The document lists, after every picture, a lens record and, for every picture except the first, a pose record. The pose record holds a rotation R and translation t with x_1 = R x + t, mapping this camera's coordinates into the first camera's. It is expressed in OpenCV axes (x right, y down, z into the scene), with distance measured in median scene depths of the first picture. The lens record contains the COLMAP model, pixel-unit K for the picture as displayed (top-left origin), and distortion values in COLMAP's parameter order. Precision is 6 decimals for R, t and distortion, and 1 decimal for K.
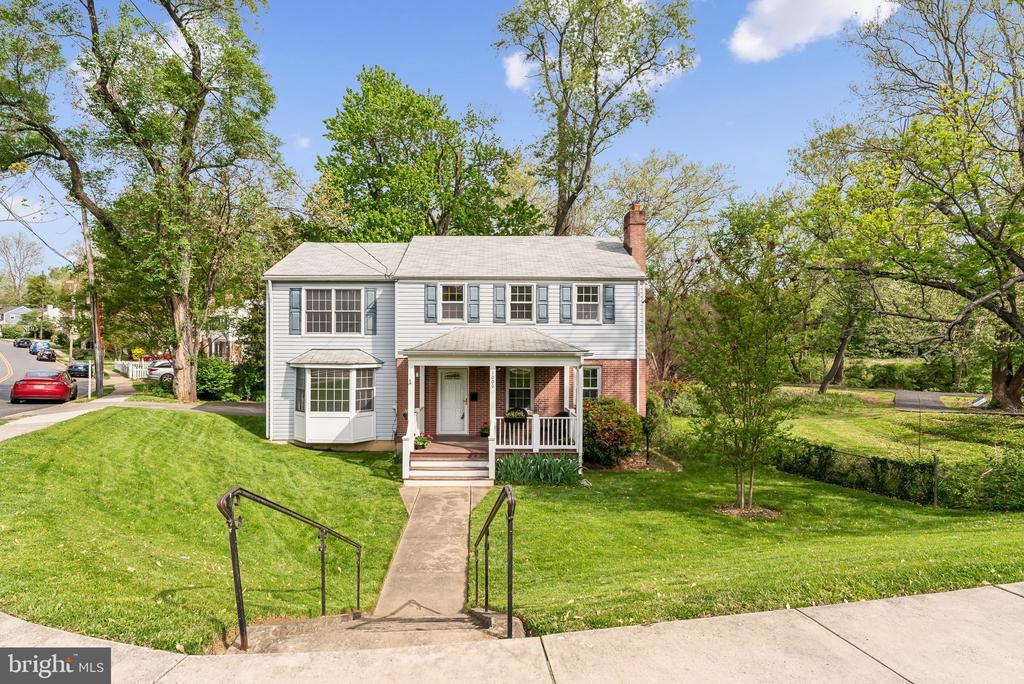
lens RADIAL K [[505.2, 0, 510.6], [0, 505.2, 336.7], [0, 0, 1]] dist [0.004616, 0.001110]
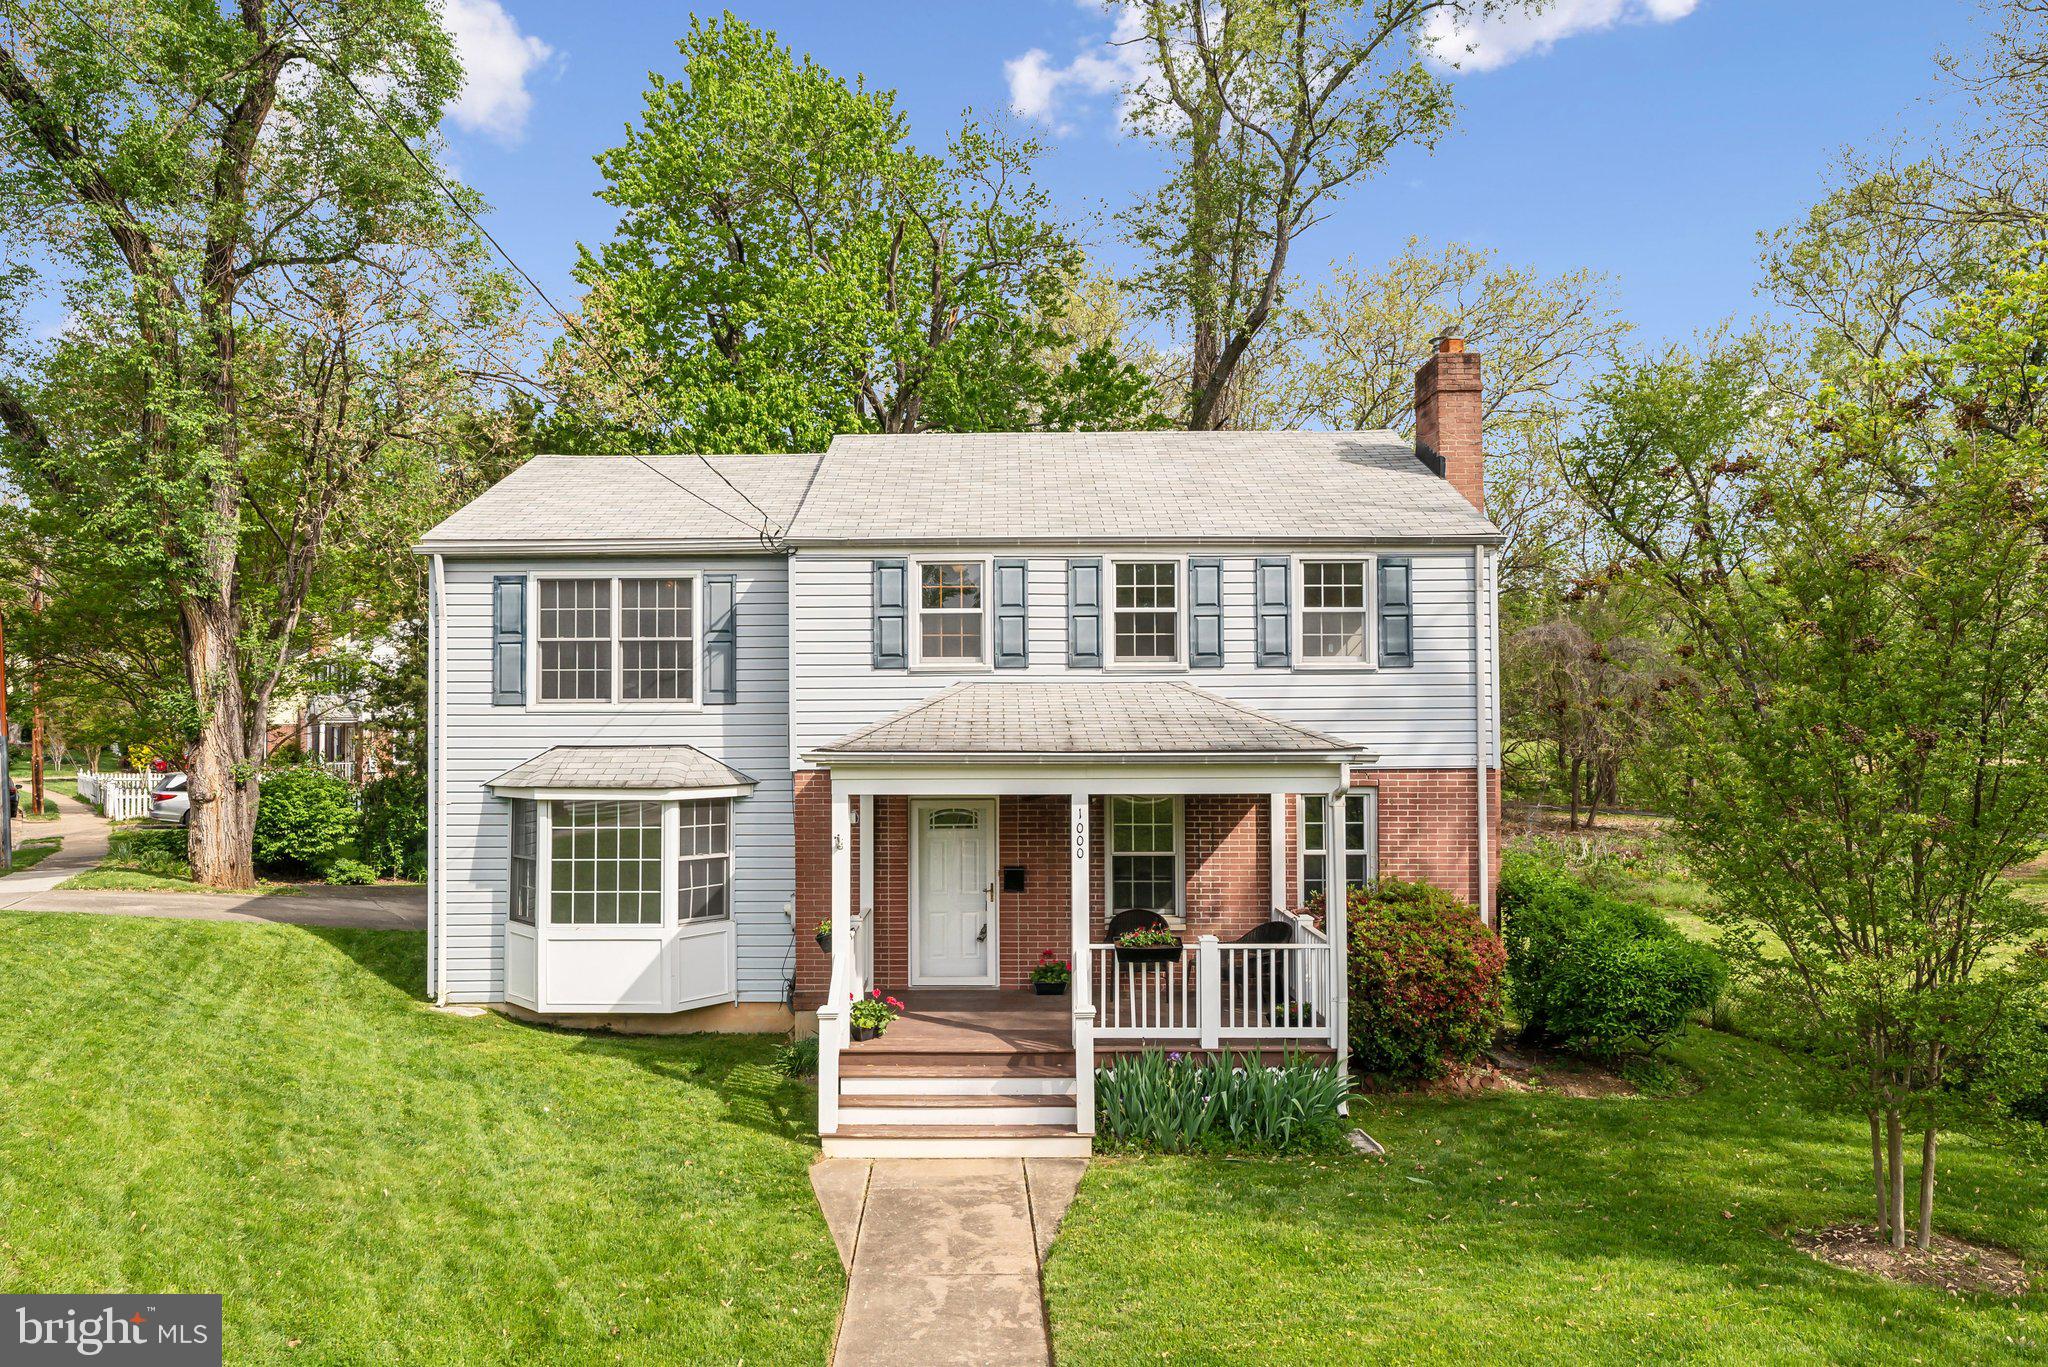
lens RADIAL K [[1174.1, 0, 1028.2], [0, 1174.1, 684.8], [0, 0, 1]] dist [0.008934, -0.000427]
pose [[0.999938, -0.007826, -0.007858, -0.049849], [0.007698, 0.999838, -0.016255, -0.002679], [0.007984, 0.016194, 0.999837, 0.162938]]
